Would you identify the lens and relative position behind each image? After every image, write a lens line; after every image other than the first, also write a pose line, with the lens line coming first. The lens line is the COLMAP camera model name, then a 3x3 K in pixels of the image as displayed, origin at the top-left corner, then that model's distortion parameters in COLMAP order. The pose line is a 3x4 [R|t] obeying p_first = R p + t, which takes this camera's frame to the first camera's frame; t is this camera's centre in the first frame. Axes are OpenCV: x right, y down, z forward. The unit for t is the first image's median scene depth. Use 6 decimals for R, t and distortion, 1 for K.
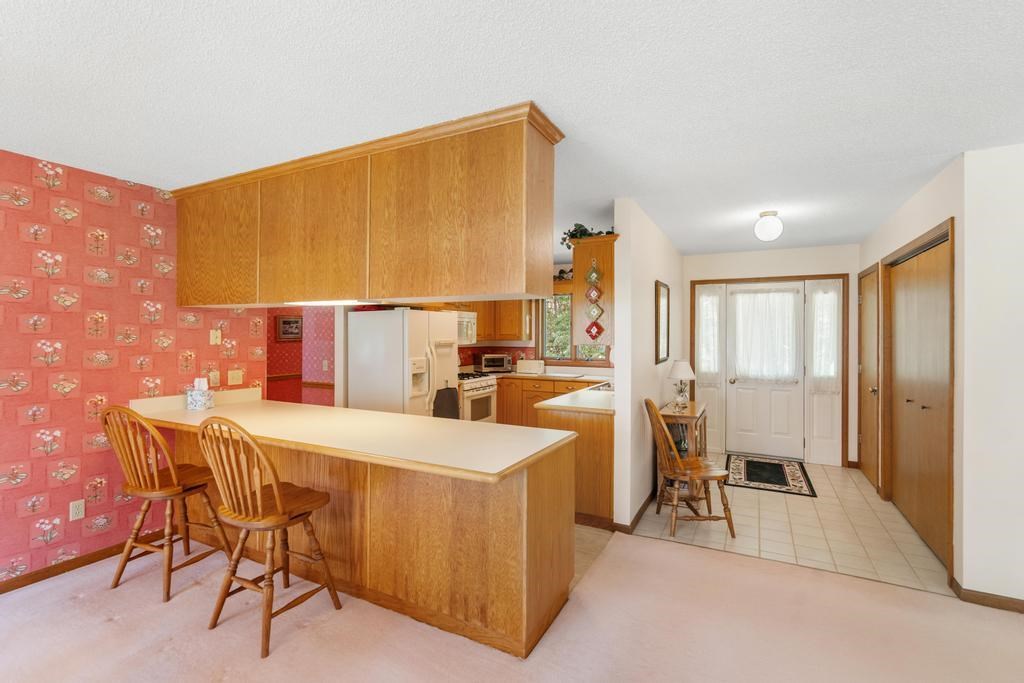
lens RADIAL K [[467.7, 0, 511.7], [0, 467.7, 336.7], [0, 0, 1]] dist [-0.000786, -0.000235]
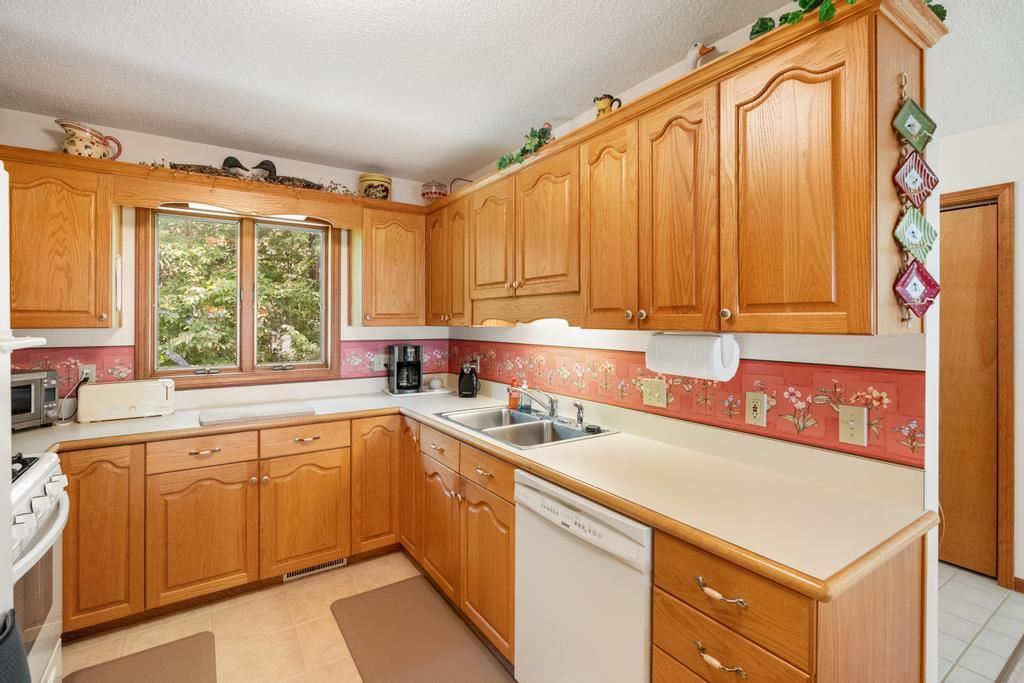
lens RADIAL K [[467.7, 0, 507.3], [0, 467.7, 321.8], [0, 0, 1]] dist [-0.000786, -0.000235]
pose [[0.487787, -0.006169, 0.872941, -0.318570], [0.004953, 0.999978, 0.004299, 0.009076], [-0.872949, 0.002227, 0.487807, 1.354736]]
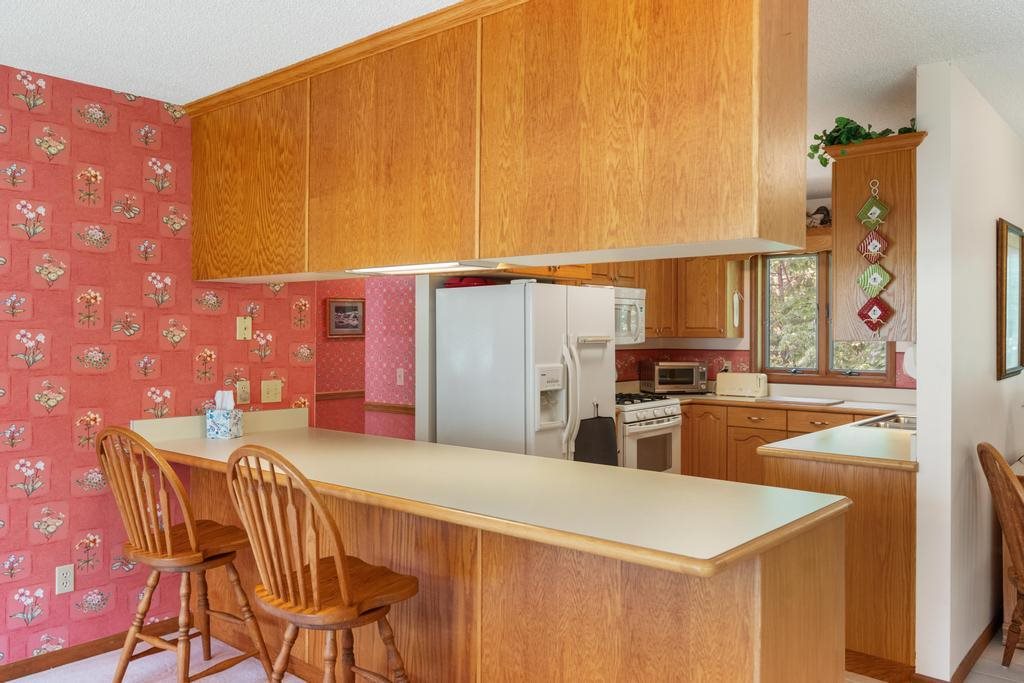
lens RADIAL K [[795.4, 0, 511.9], [0, 795.4, 339.3], [0, 0, 1]] dist [0.002723, 0.002750]
pose [[0.974061, 0.000392, -0.226286, -0.029347], [0.000236, 0.999996, 0.002748, 0.017072], [0.226286, -0.002730, 0.974057, 0.014583]]
